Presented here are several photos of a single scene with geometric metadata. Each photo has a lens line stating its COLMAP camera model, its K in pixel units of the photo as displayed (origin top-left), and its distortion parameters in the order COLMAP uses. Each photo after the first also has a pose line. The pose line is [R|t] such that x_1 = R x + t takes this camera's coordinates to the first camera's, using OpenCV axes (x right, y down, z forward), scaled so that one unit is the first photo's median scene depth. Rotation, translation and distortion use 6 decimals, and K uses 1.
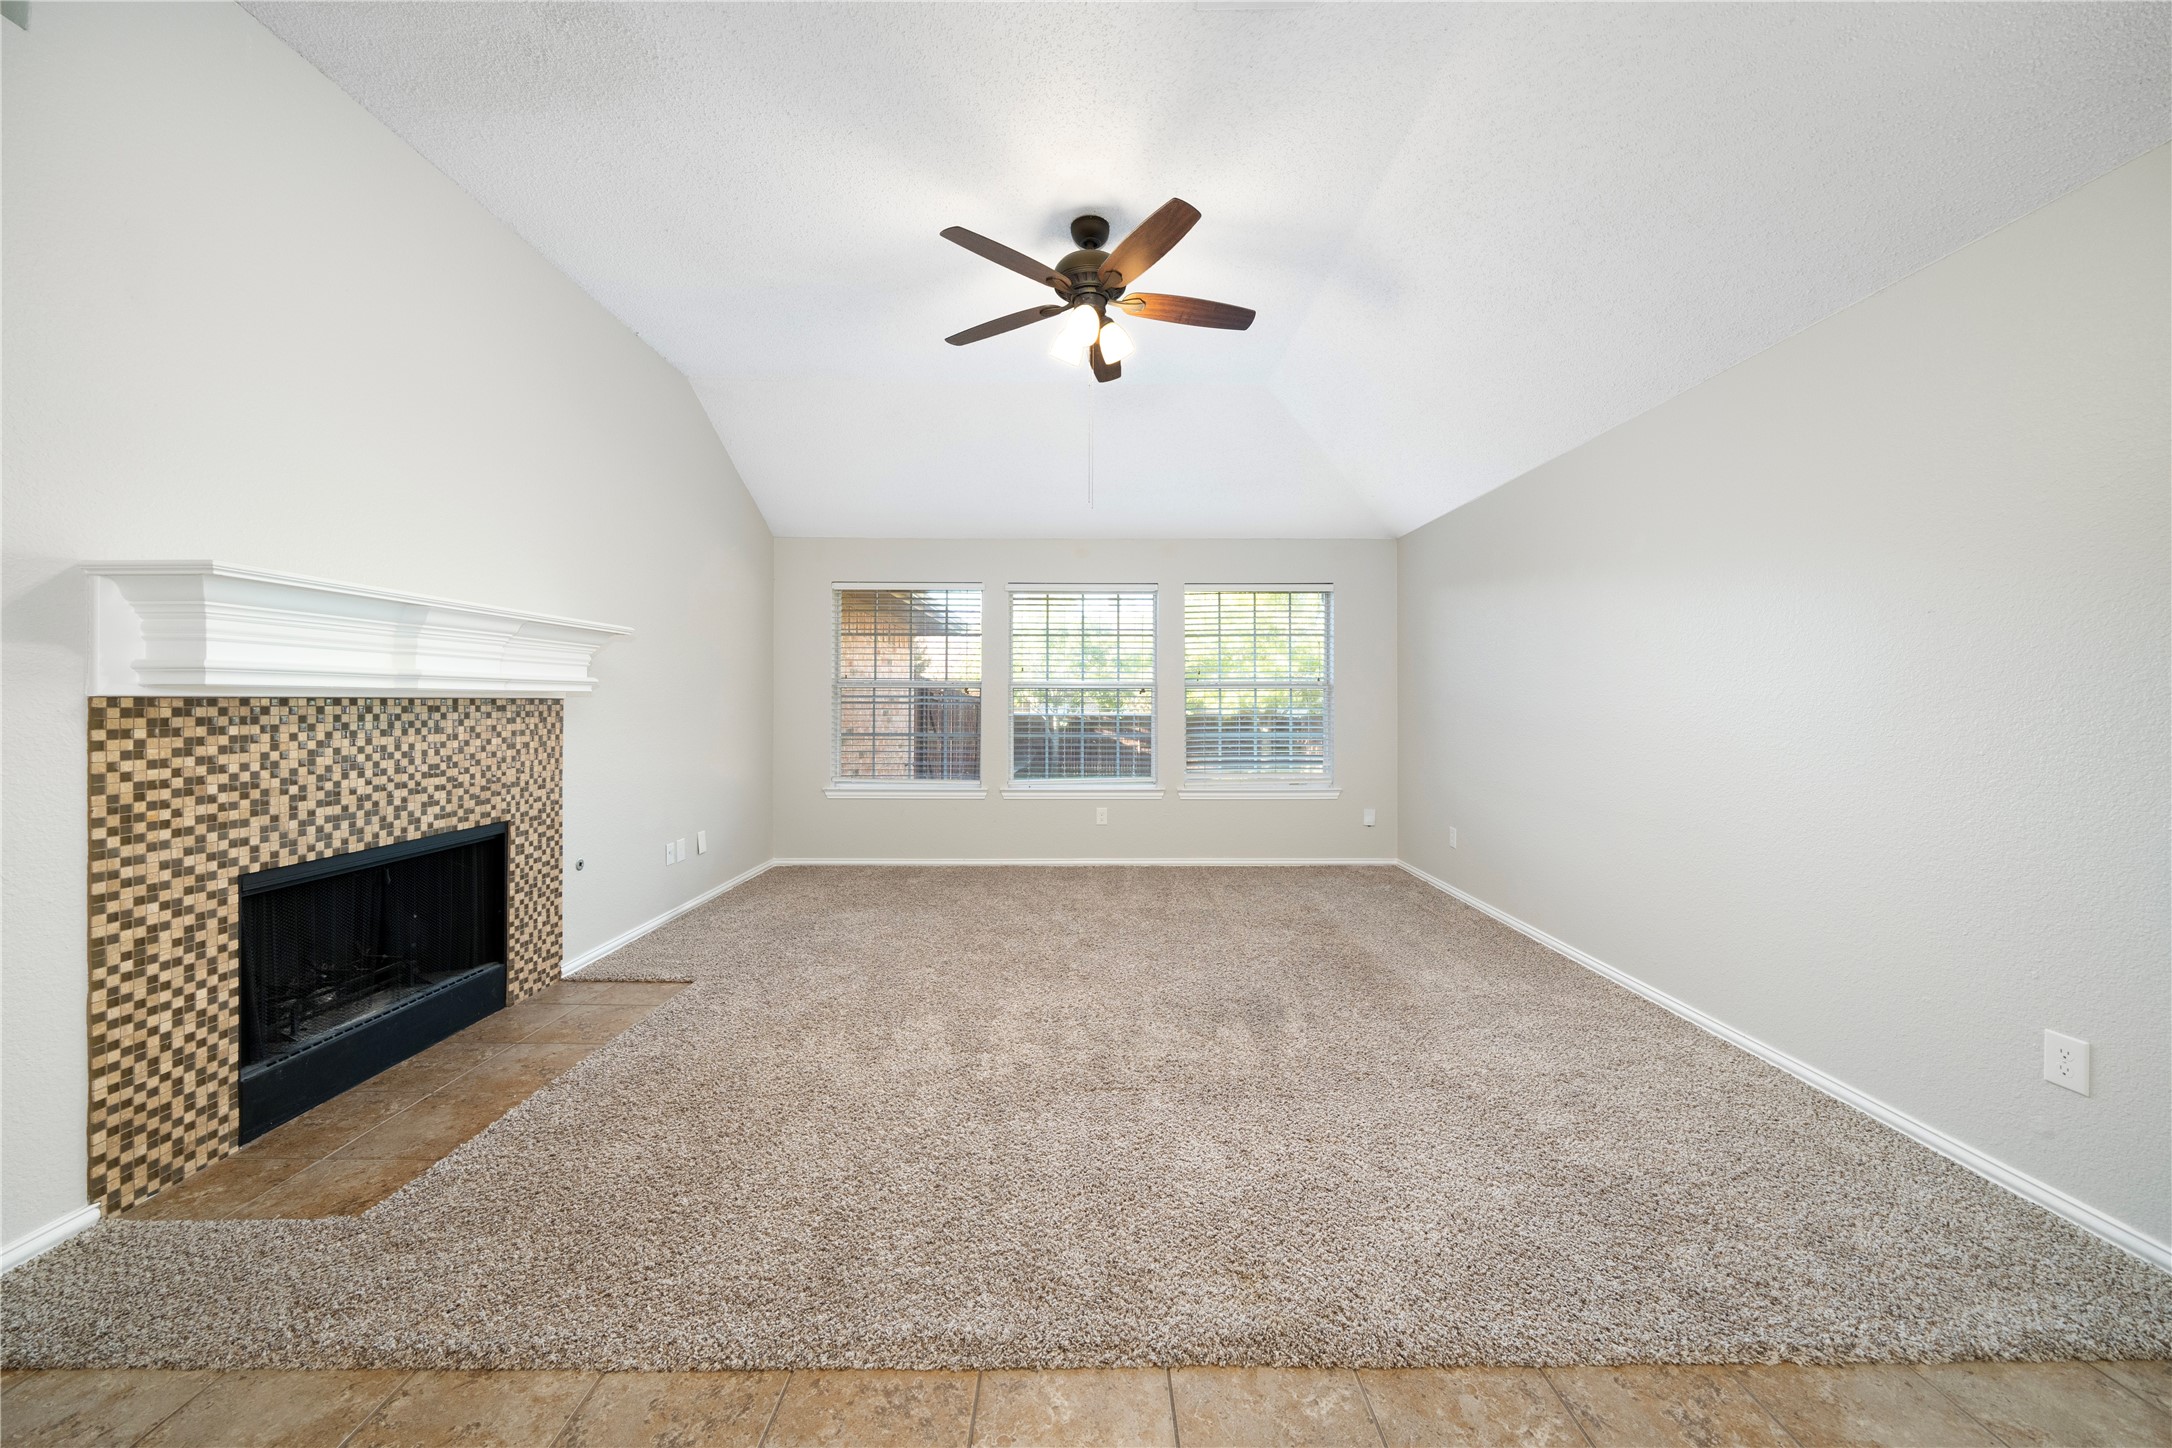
lens RADIAL K [[761.8, 0, 1074.4], [0, 761.8, 711.3], [0, 0, 1]] dist [-0.002540, -0.000050]
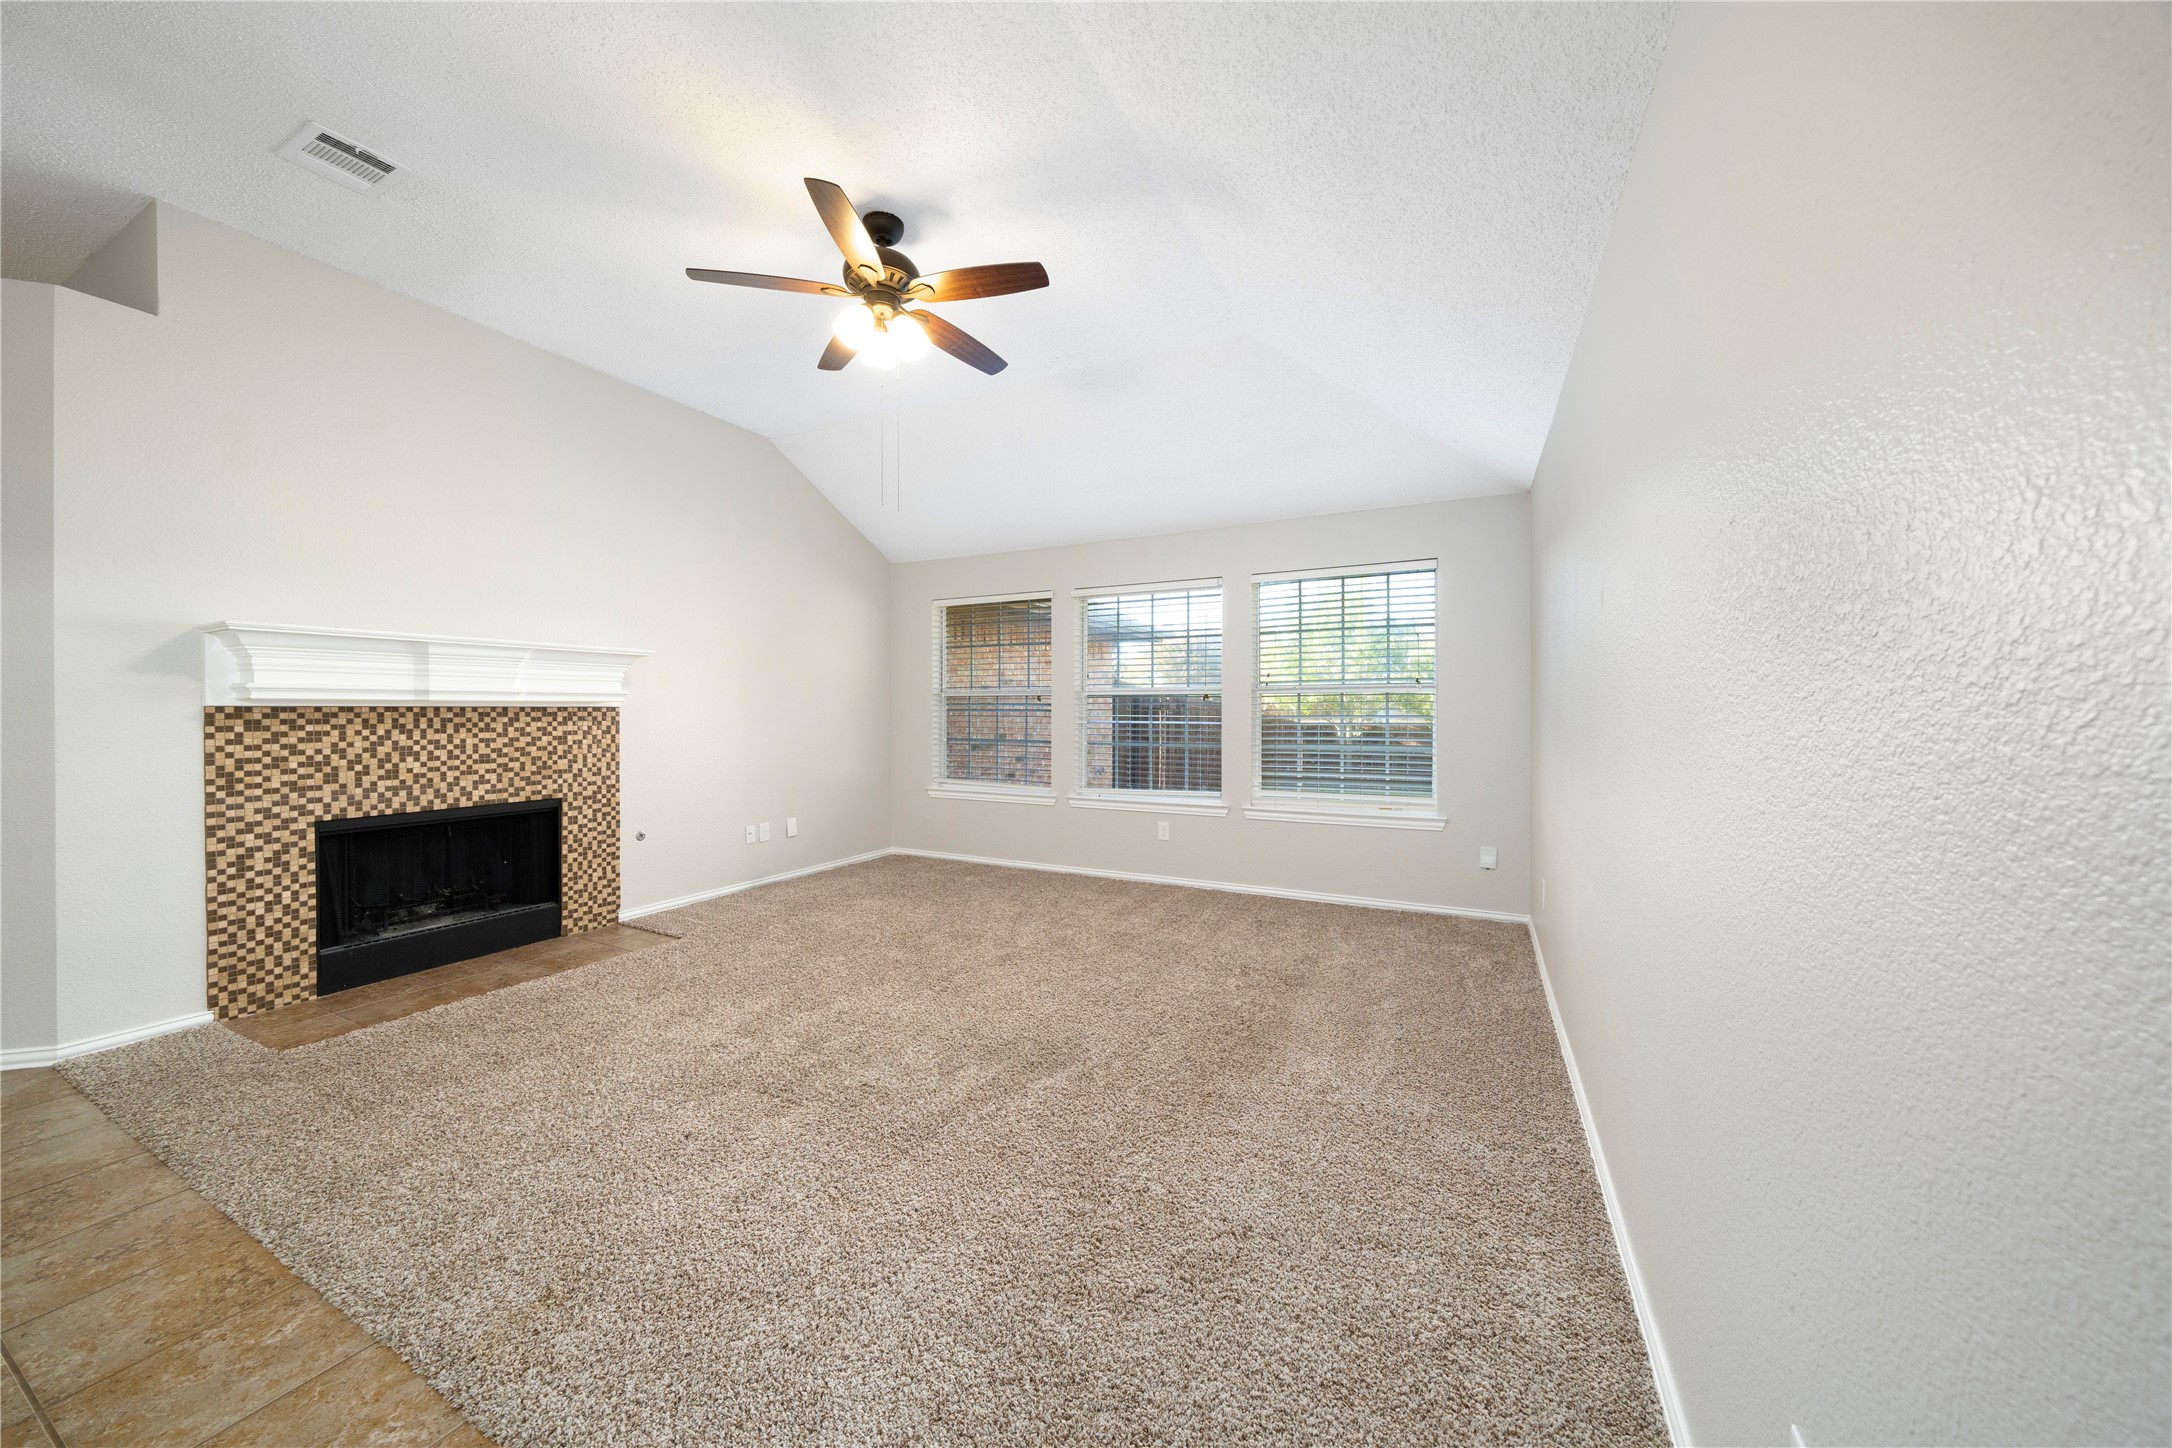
lens RADIAL K [[751.7, 0, 1086.0], [0, 751.7, 724.0], [0, 0, 1]] dist [-0.004145, -0.000076]
pose [[0.888383, 0.006897, -0.459052, 0.991639], [-0.003867, 0.999964, 0.007540, -0.000261], [0.459087, -0.004924, 0.888377, 0.364456]]
